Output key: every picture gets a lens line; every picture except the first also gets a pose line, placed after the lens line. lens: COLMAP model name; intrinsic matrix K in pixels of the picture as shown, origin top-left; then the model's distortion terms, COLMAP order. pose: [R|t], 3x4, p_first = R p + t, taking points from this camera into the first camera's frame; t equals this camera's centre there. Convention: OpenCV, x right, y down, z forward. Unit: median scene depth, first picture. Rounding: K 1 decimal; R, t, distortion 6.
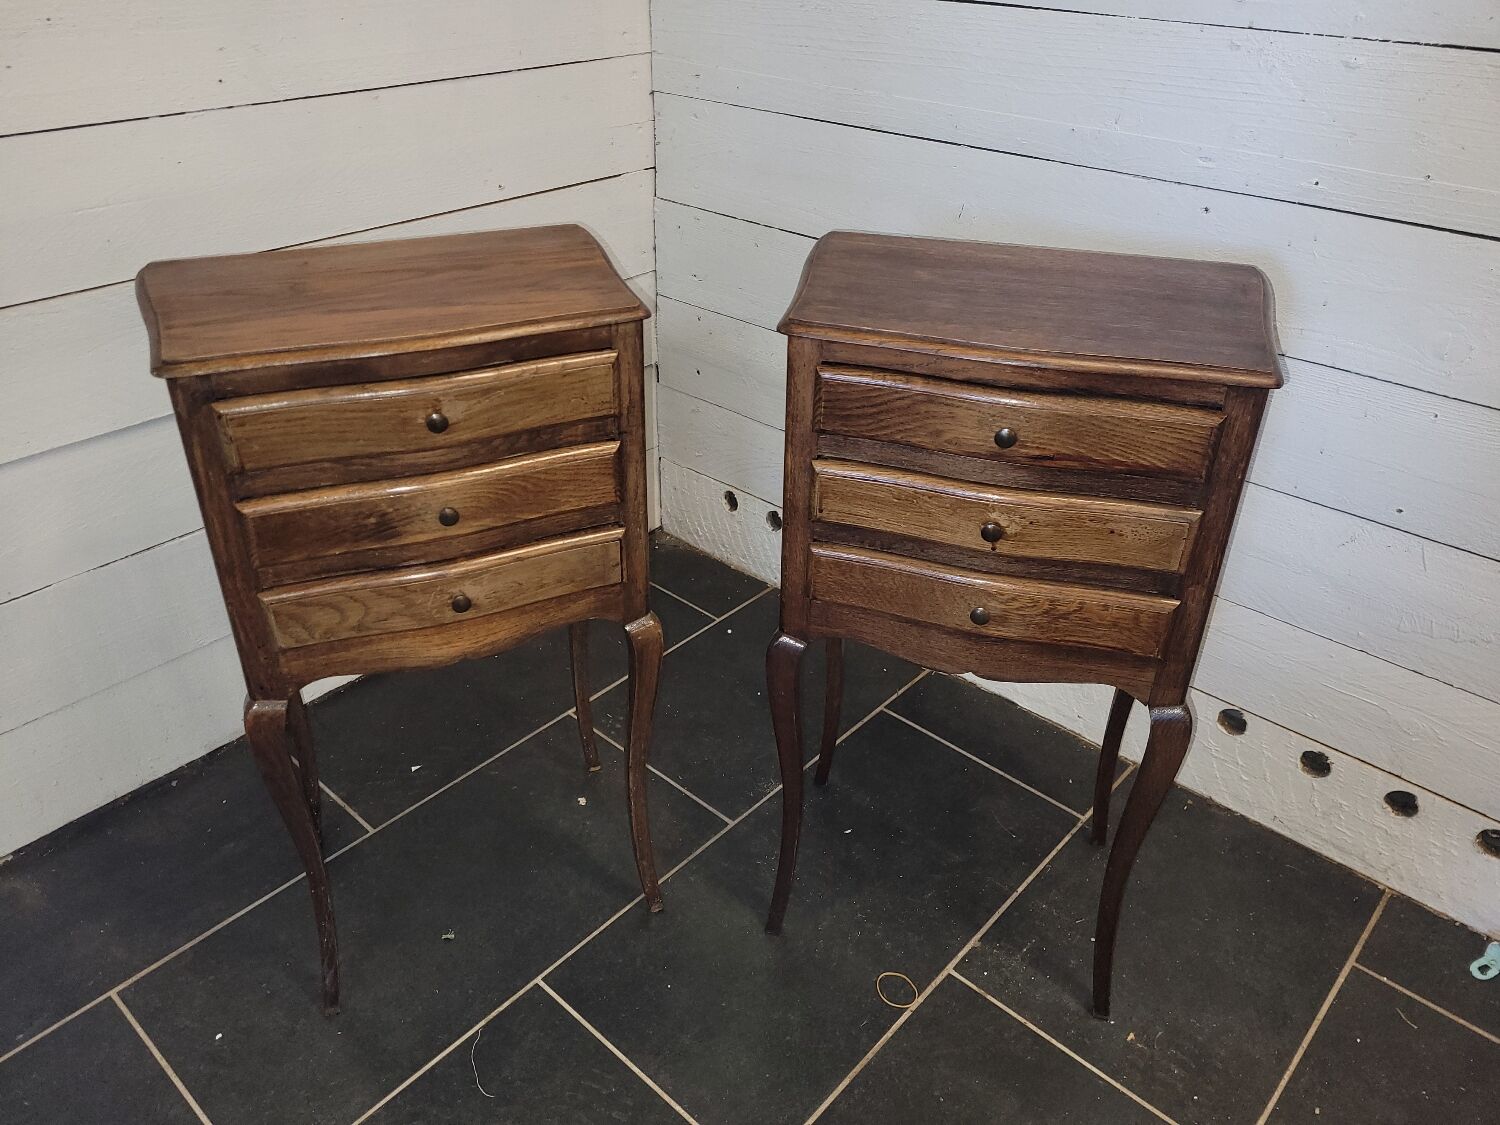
lens RADIAL K [[1132.6, 0, 726.6], [0, 1132.6, 556.0], [0, 0, 1]] dist [0.060924, -0.055147]
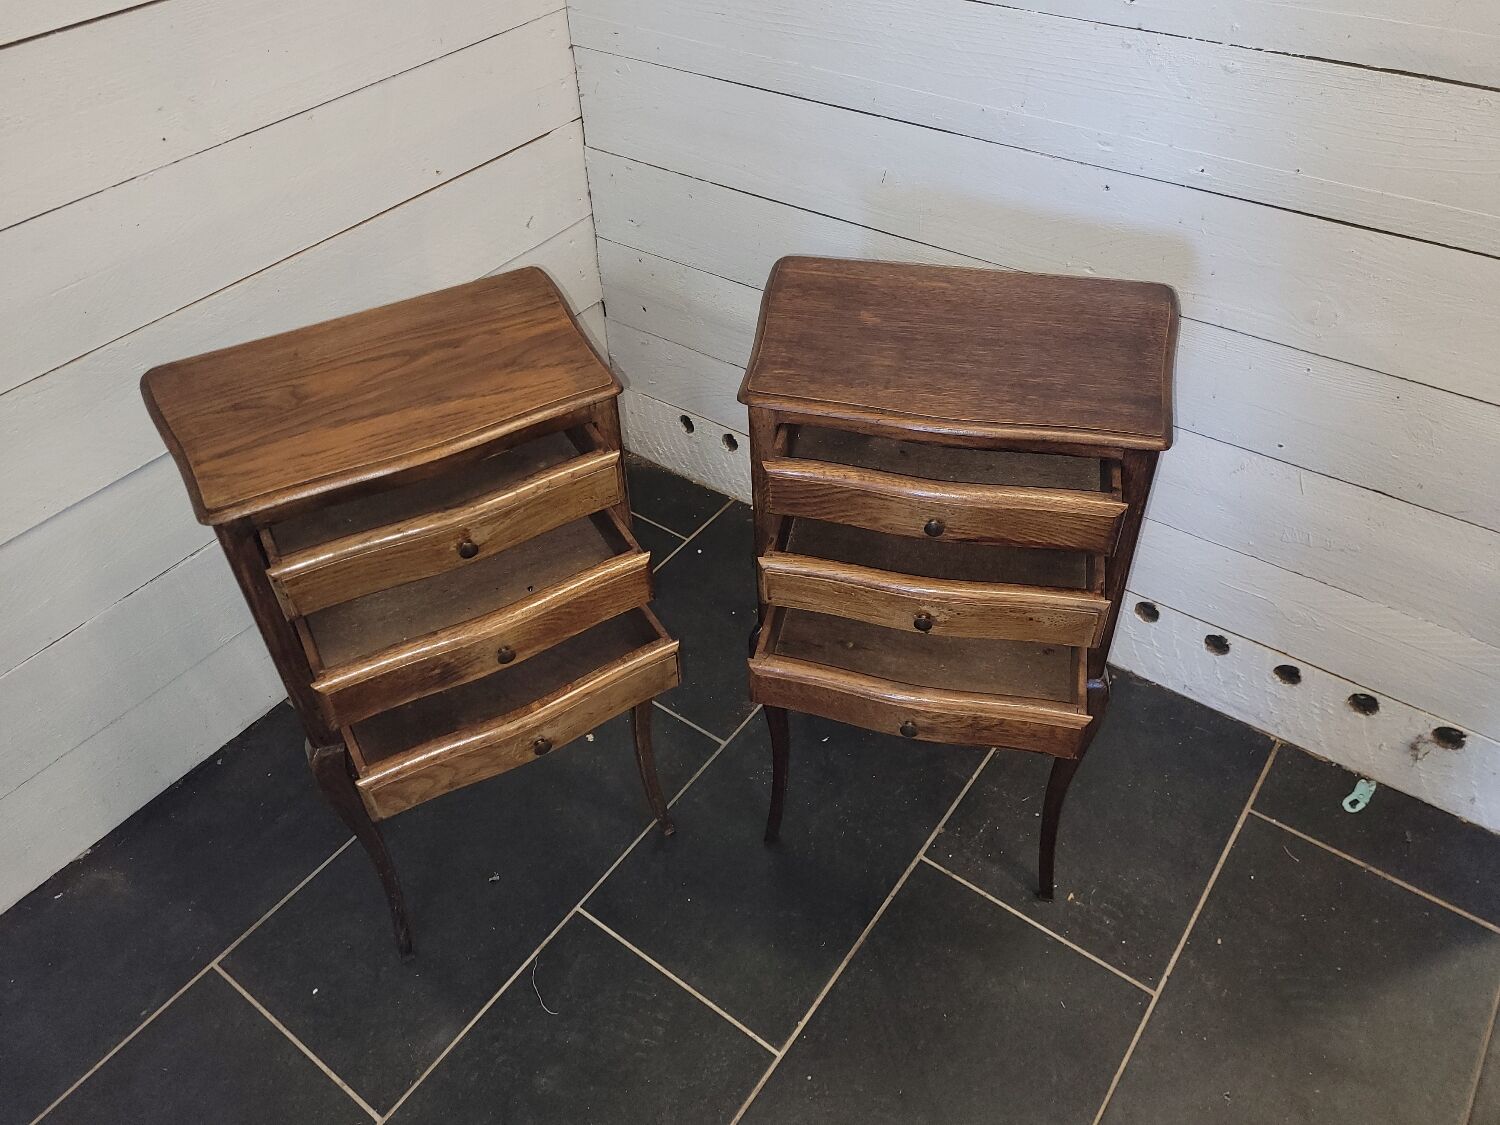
lens RADIAL K [[1132.6, 0, 737.2], [0, 1132.6, 535.9], [0, 0, 1]] dist [0.060924, -0.055147]
pose [[0.993328, -0.104504, 0.048768, -0.022692], [0.094382, 0.979686, 0.176940, -0.238753], [-0.066268, -0.171157, 0.983013, -0.123531]]
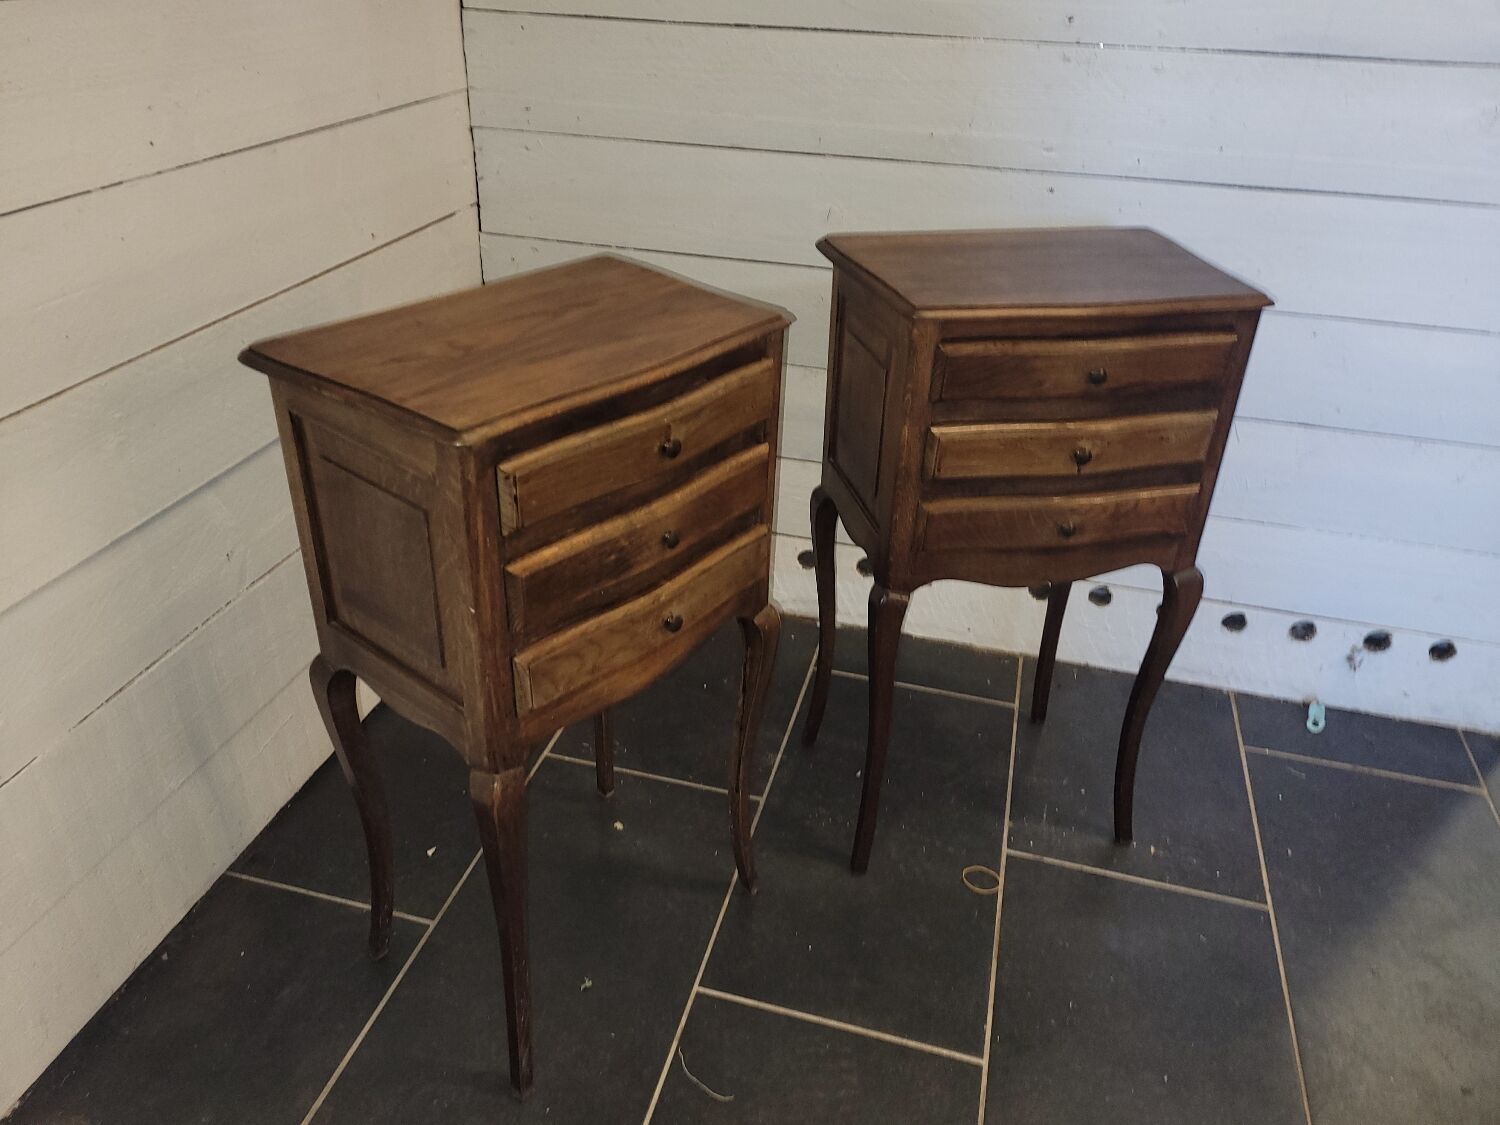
lens RADIAL K [[1132.6, 0, 733.0], [0, 1132.6, 558.9], [0, 0, 1]] dist [0.060924, -0.055147]
pose [[0.887917, -0.218305, 0.404903, -0.562640], [0.224861, 0.973866, 0.031964, -0.034474], [-0.401299, 0.062666, 0.913801, 0.034691]]
